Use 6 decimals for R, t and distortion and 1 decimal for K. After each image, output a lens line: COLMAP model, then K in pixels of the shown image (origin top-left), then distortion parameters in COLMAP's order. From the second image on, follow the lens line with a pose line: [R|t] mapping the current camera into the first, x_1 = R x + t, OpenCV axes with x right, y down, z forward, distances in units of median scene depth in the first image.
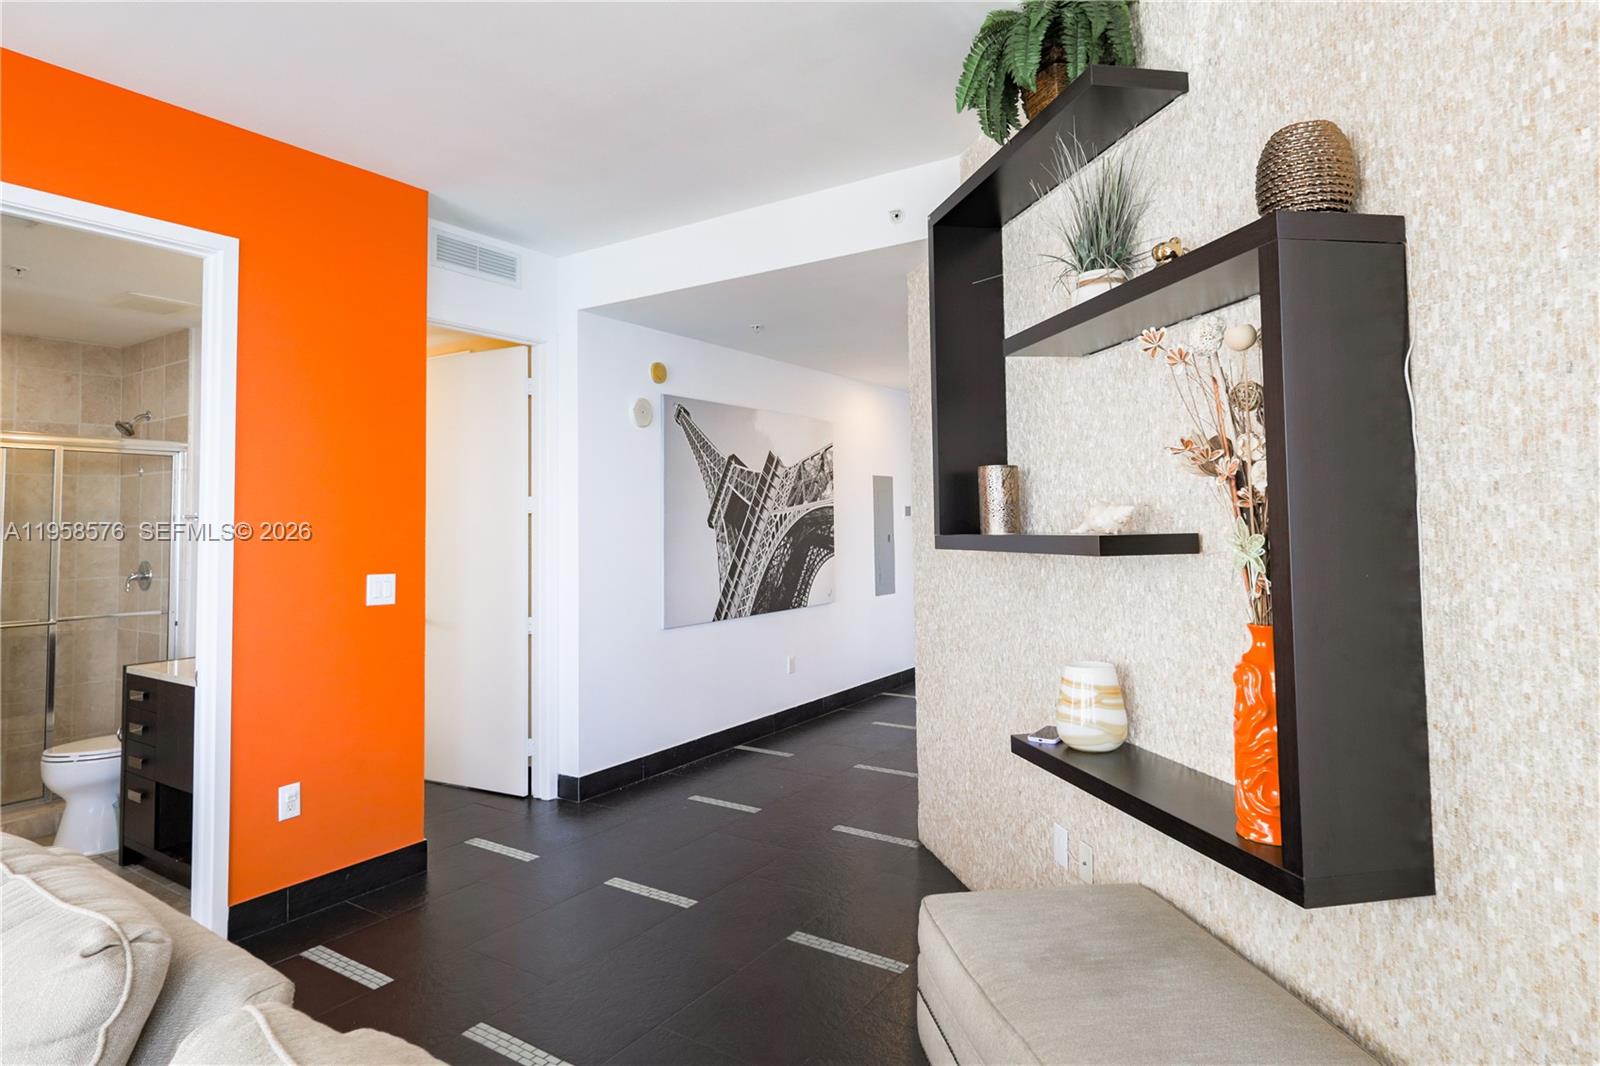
lens RADIAL K [[895.5, 0, 790.9], [0, 895.5, 474.6], [0, 0, 1]] dist [-0.003074, -0.000407]
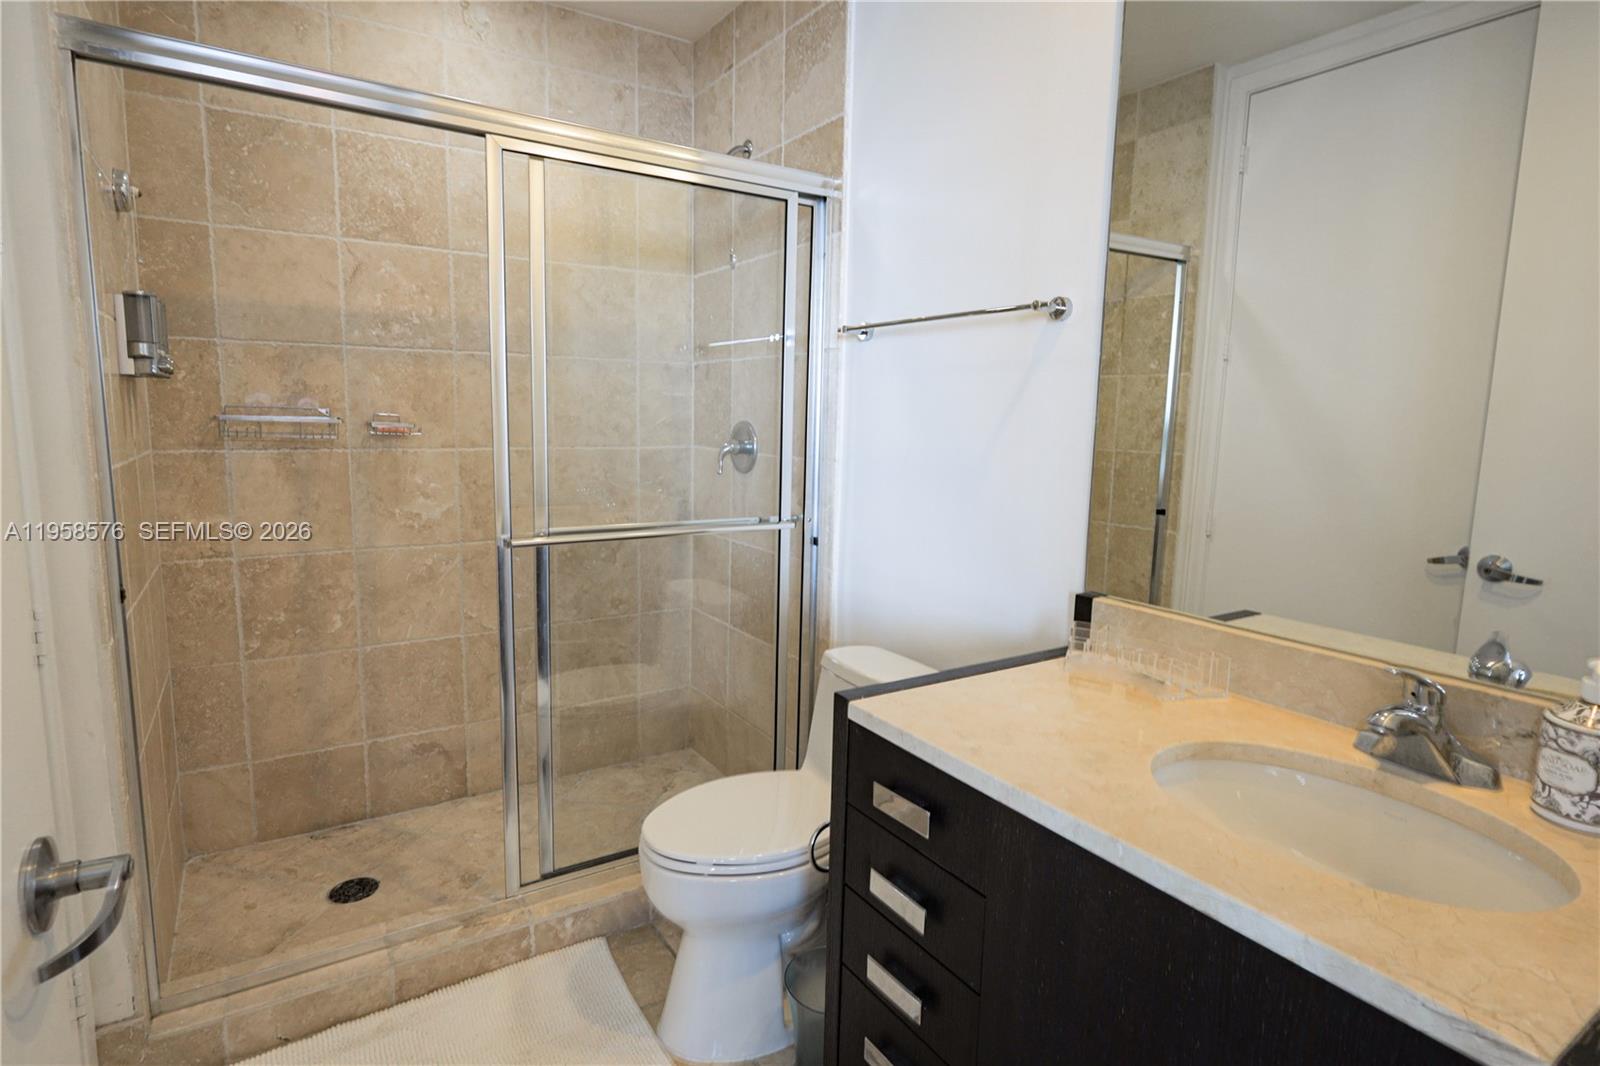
lens RADIAL K [[832.6, 0, 803.5], [0, 832.6, 512.6], [0, 0, 1]] dist [-0.001120, 0.000189]
pose [[0.920746, 0.078751, -0.382131, -1.056805], [-0.013158, 0.985128, 0.171315, 0.138418], [0.389940, -0.152710, 0.908090, 1.159046]]
